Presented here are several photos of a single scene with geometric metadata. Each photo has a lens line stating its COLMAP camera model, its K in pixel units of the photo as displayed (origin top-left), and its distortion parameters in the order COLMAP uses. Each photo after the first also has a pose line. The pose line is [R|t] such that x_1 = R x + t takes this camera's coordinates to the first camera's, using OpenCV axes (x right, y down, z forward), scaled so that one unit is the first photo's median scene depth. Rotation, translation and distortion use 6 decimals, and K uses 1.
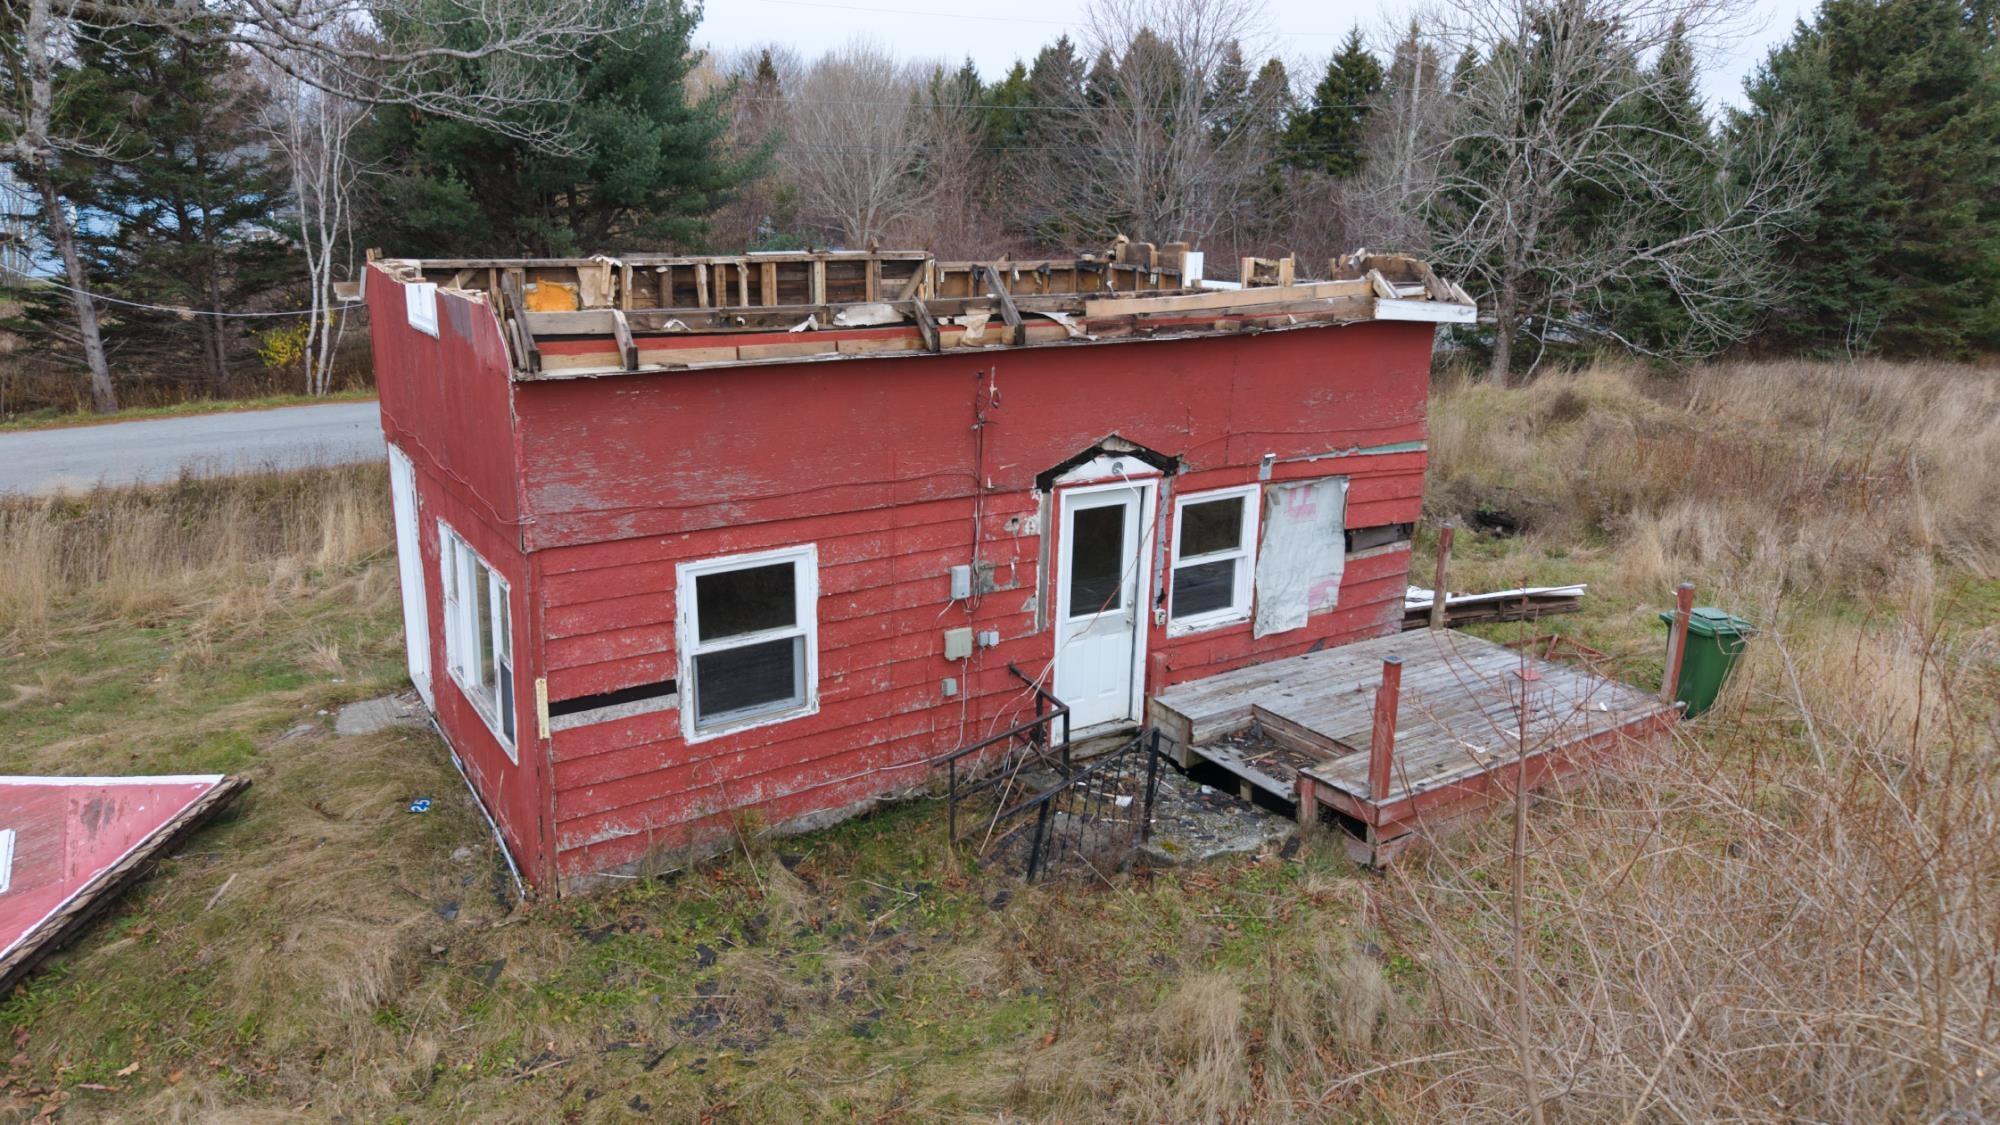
lens RADIAL K [[1370.0, 0, 1000.0], [0, 1370.0, 562.5], [0, 0, 1]] dist [0.075908, -0.108423]
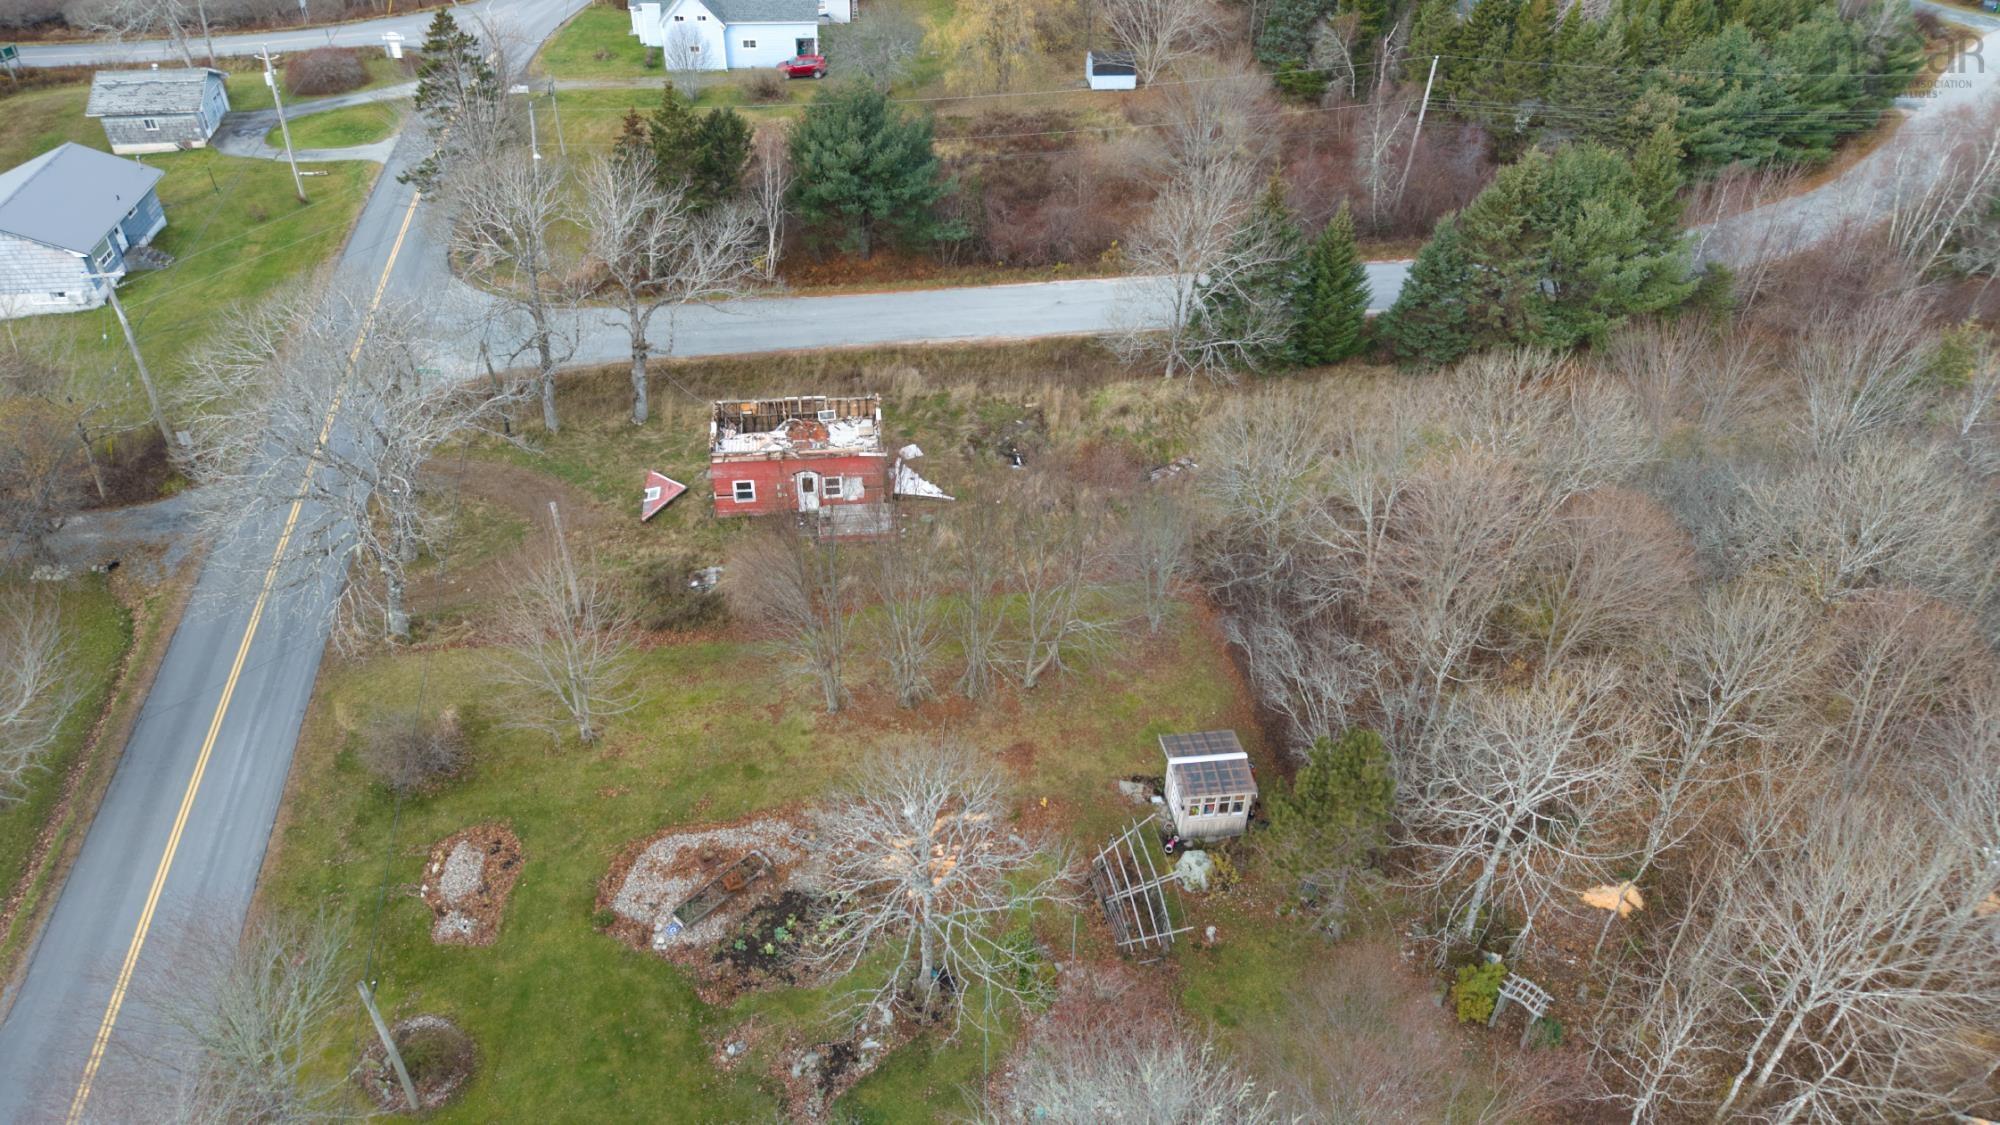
lens RADIAL K [[1370.0, 0, 1000.0], [0, 1370.0, 562.5], [0, 0, 1]] dist [0.075908, -0.108423]
pose [[0.878650, 0.297297, -0.373616, 3.343772], [-0.126662, 0.899593, 0.417957, -2.453189], [0.460360, -0.319915, 0.828084, -3.918107]]
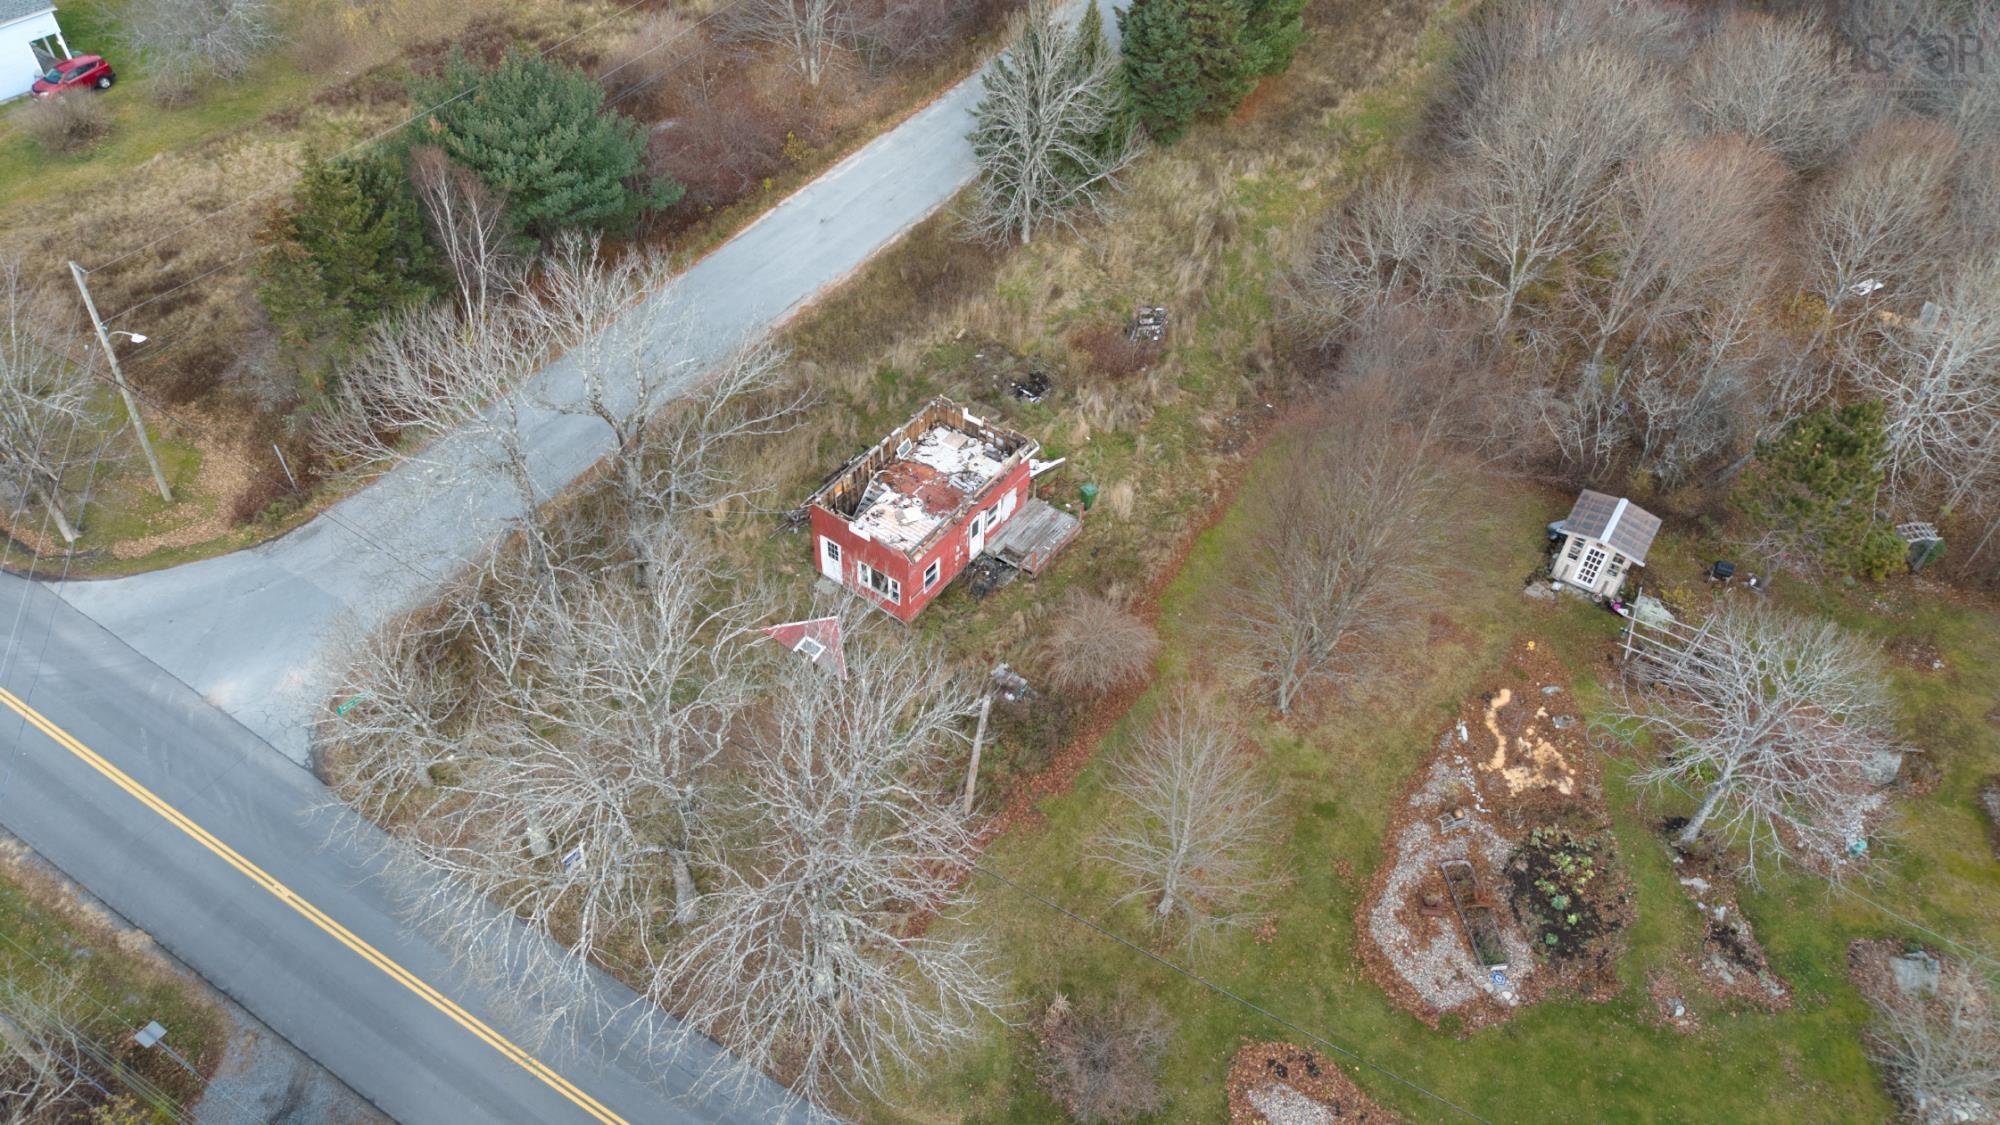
lens RADIAL K [[1356.6, 0, 1000.0], [0, 1356.6, 562.5], [0, 0, 1]] dist [0.019429, 0.001382]
pose [[0.935600, -0.229433, 0.268353, -1.242667], [0.054173, 0.844361, 0.533028, -2.626351], [-0.348881, -0.484164, 0.802413, -3.157833]]
